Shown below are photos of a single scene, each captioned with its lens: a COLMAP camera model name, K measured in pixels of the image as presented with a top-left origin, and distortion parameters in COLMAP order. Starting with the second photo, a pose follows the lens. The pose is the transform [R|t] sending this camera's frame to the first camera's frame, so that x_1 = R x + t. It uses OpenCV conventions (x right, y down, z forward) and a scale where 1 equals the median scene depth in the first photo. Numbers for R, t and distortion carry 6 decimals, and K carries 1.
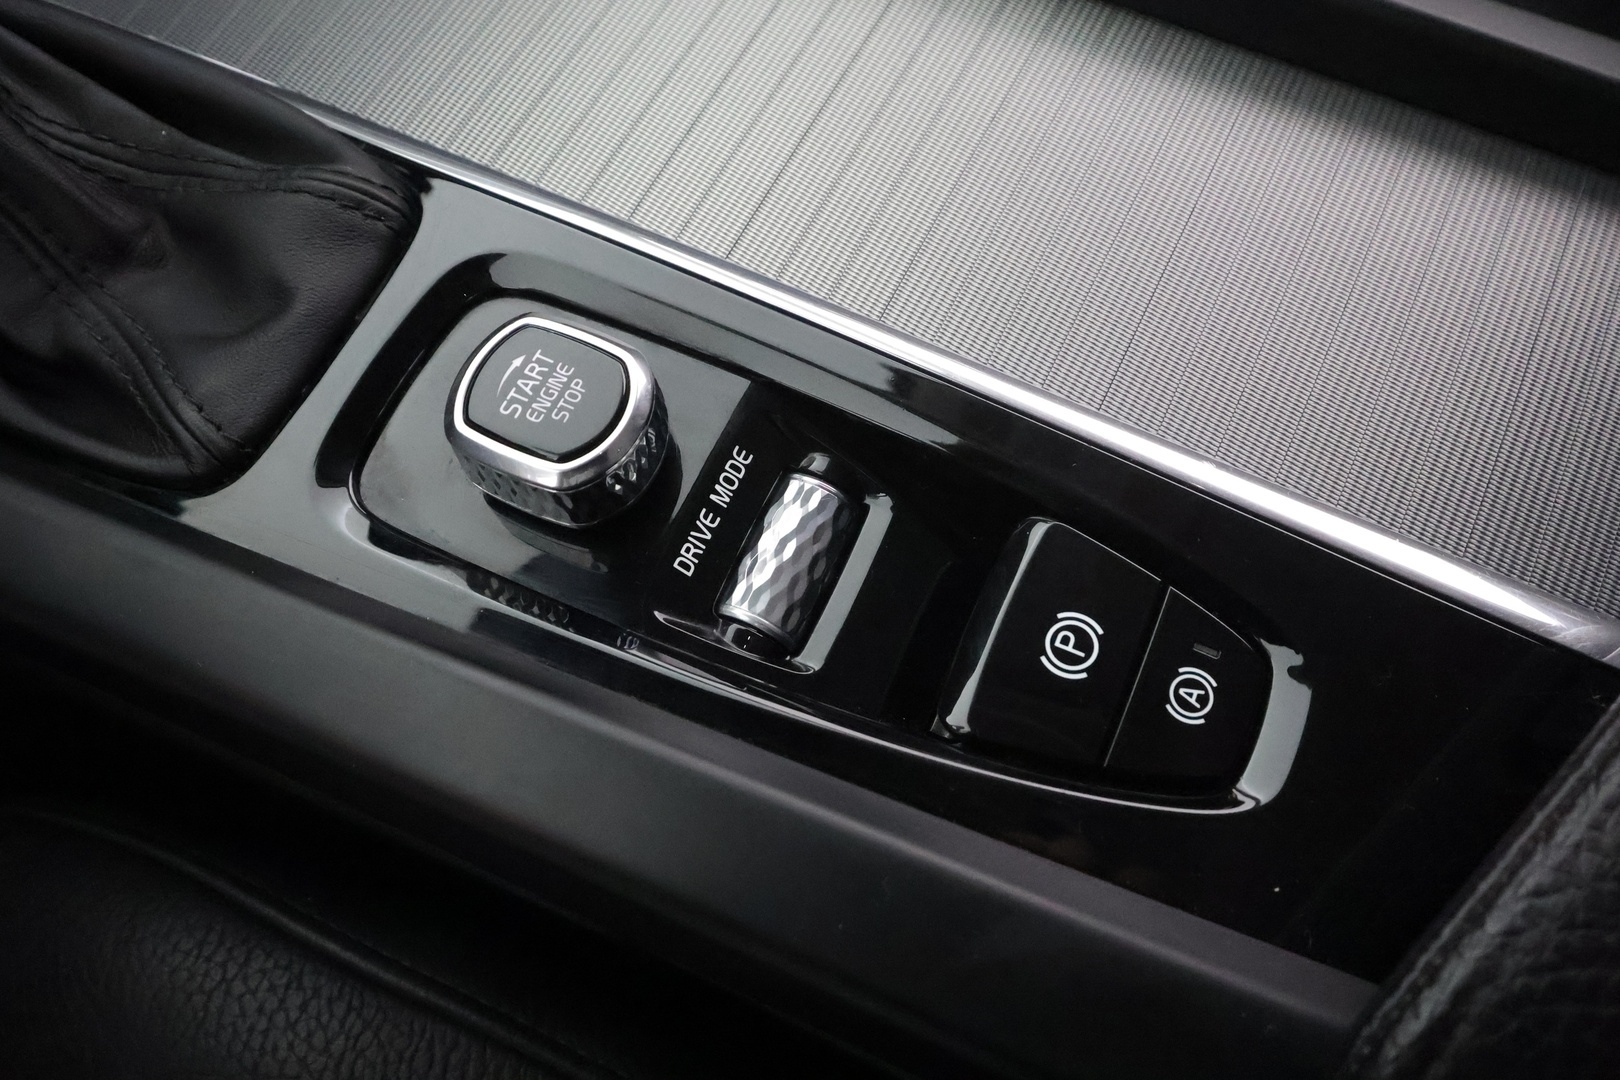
lens RADIAL K [[1175.4, 0, 872.0], [0, 1175.4, 556.8], [0, 0, 1]] dist [-0.005245, 0.002272]
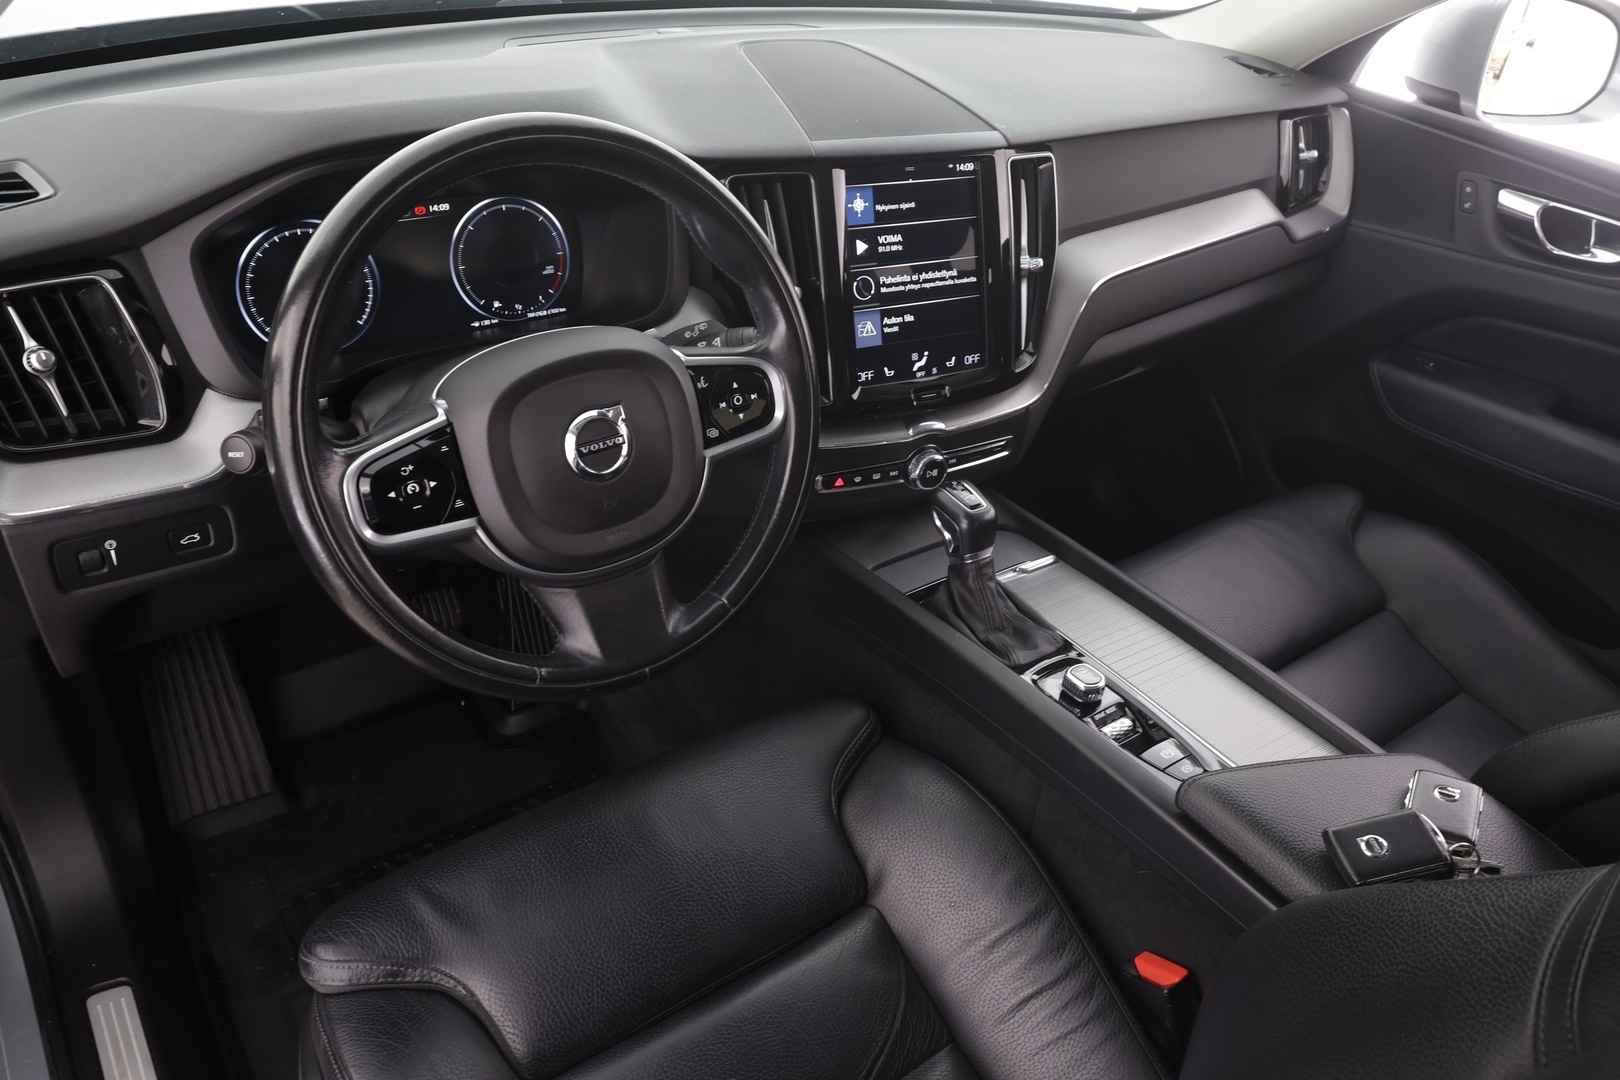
lens RADIAL K [[1175.4, 0, 818.8], [0, 1175.4, 545.9], [0, 0, 1]] dist [-0.005245, 0.002272]
pose [[0.866479, 0.343161, -0.362567, 0.354915], [-0.489371, 0.727387, -0.481065, 2.337920], [0.098644, 0.594263, 0.798199, -3.342829]]
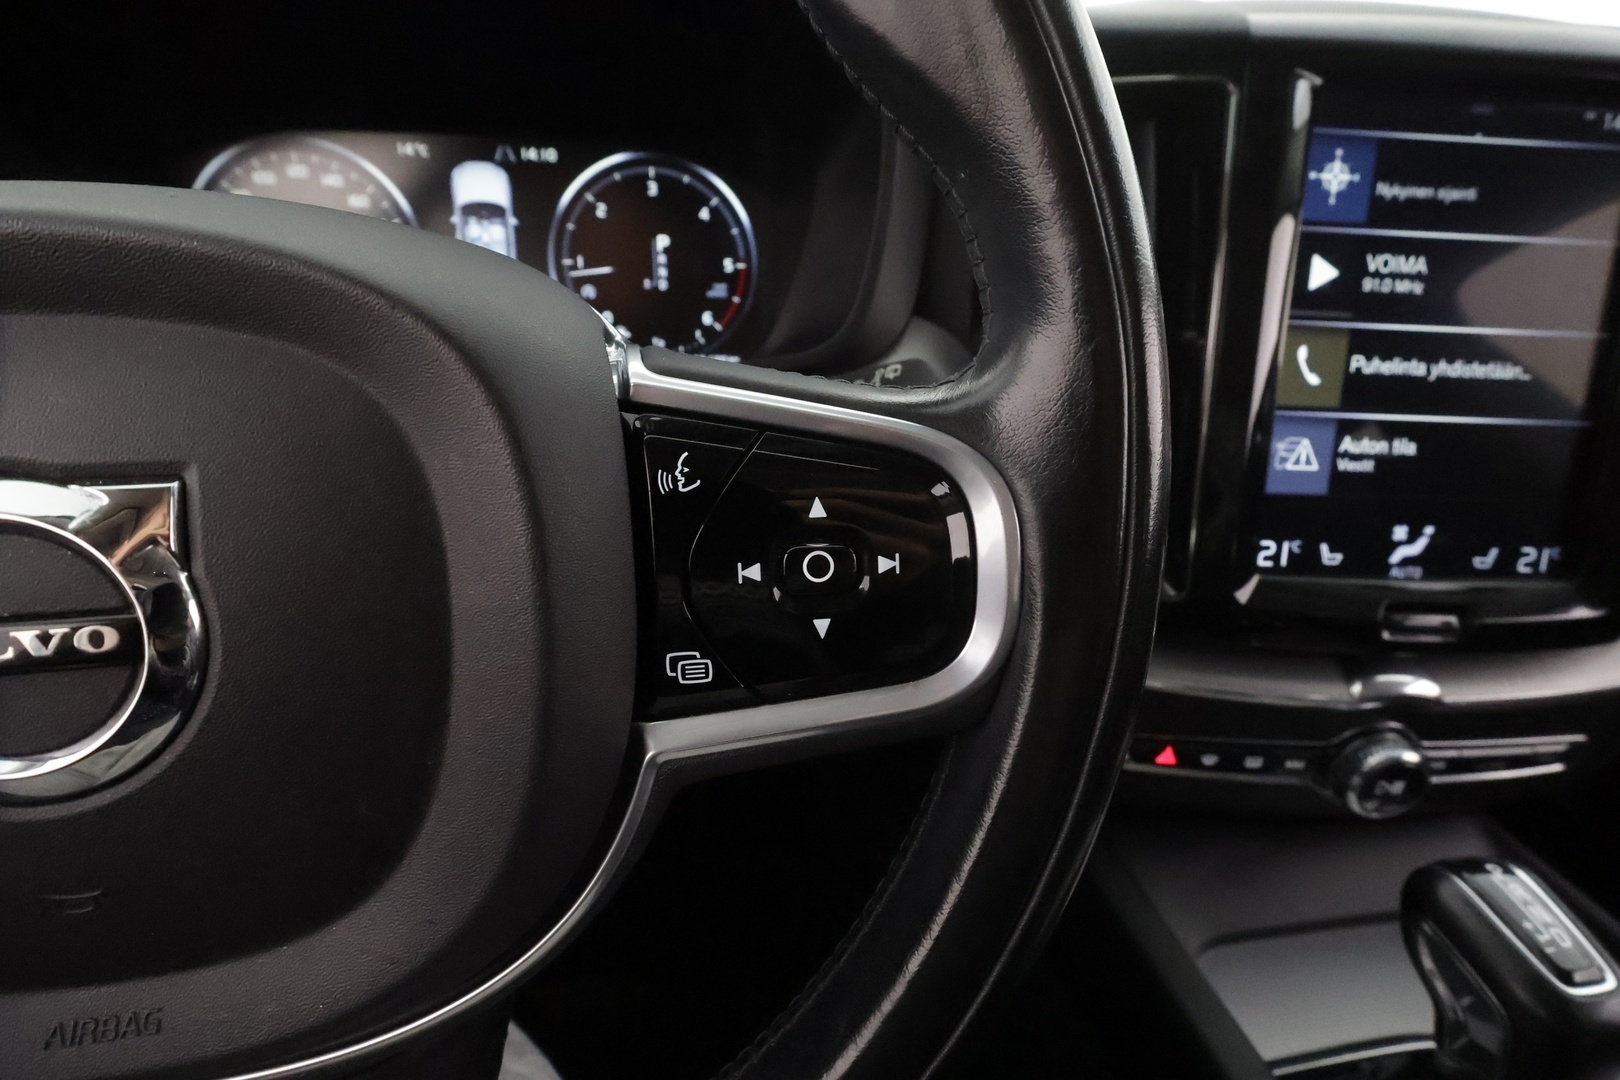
lens RADIAL K [[755.8, 0, 809.0], [0, 755.8, 536.6], [0, 0, 1]] dist [-0.003520, 0.000898]
pose [[0.551260, 0.435241, -0.711813, -1.093405], [-0.788317, 0.551131, -0.273516, 0.273702], [0.273257, 0.711913, 0.646924, -0.825266]]
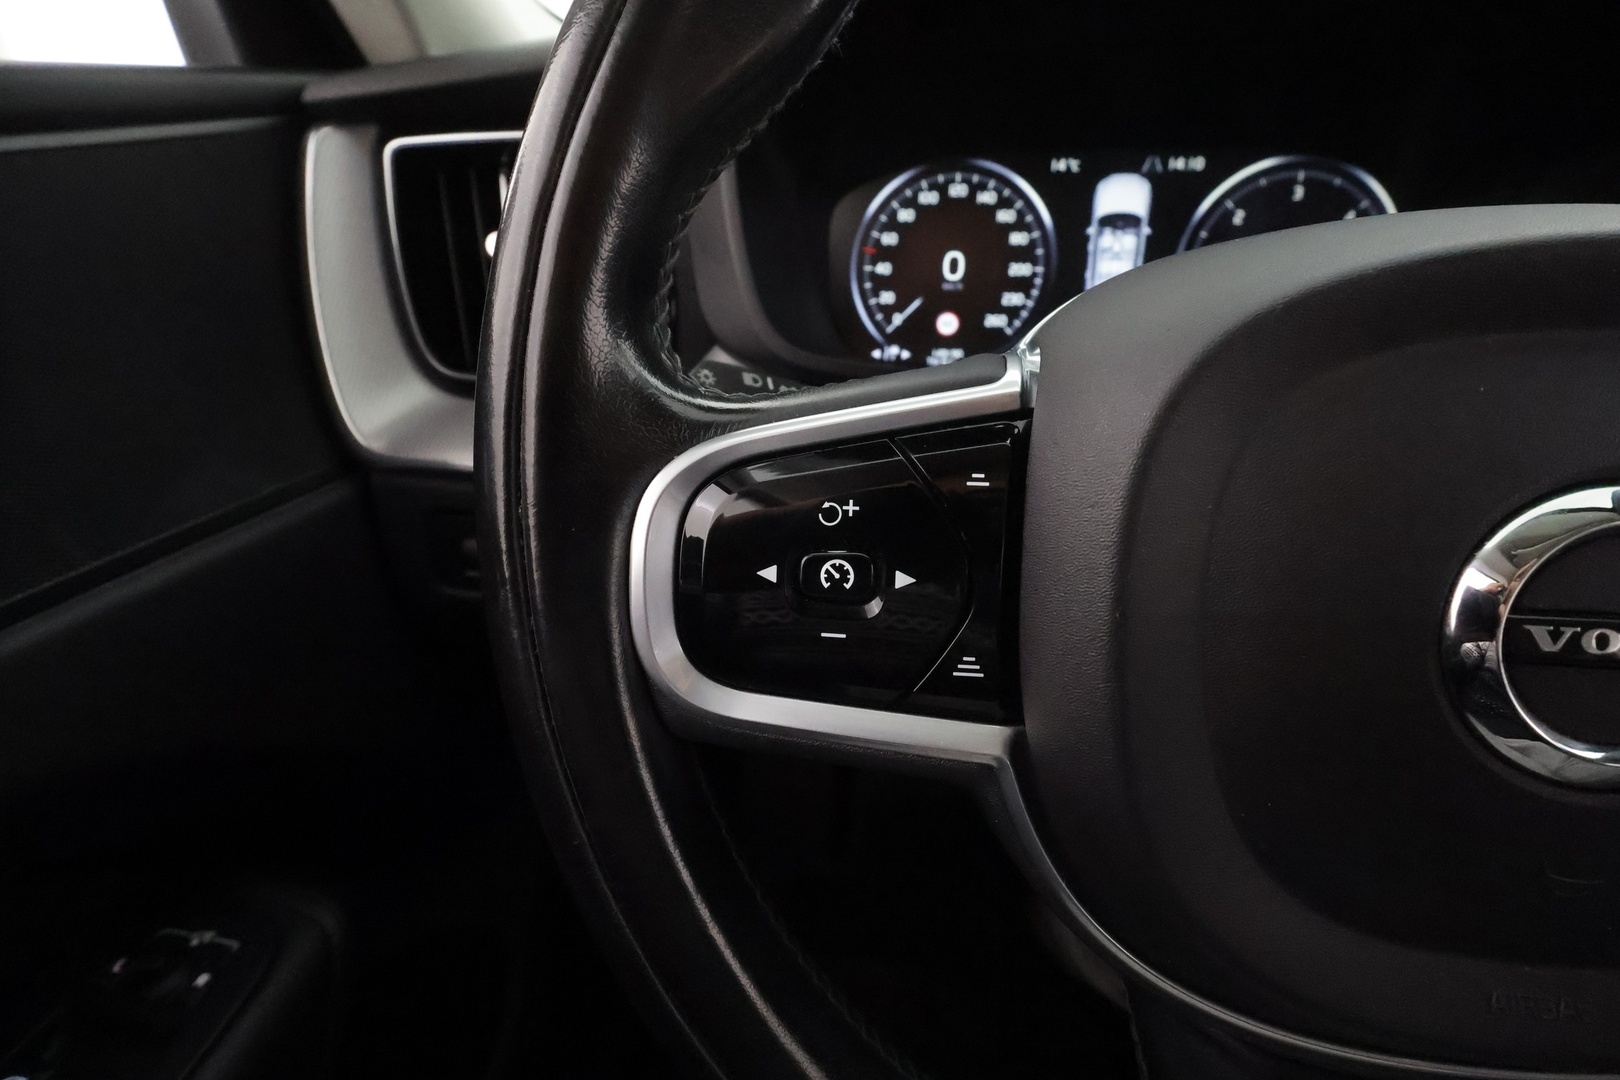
lens RADIAL K [[755.8, 0, 795.8], [0, 755.8, 530.9], [0, 0, 1]] dist [-0.003520, 0.000898]
pose [[0.306970, 0.458691, -0.833890, -1.525626], [-0.873606, 0.483439, -0.055668, 1.170983], [0.377601, 0.745579, 0.549117, -1.192129]]
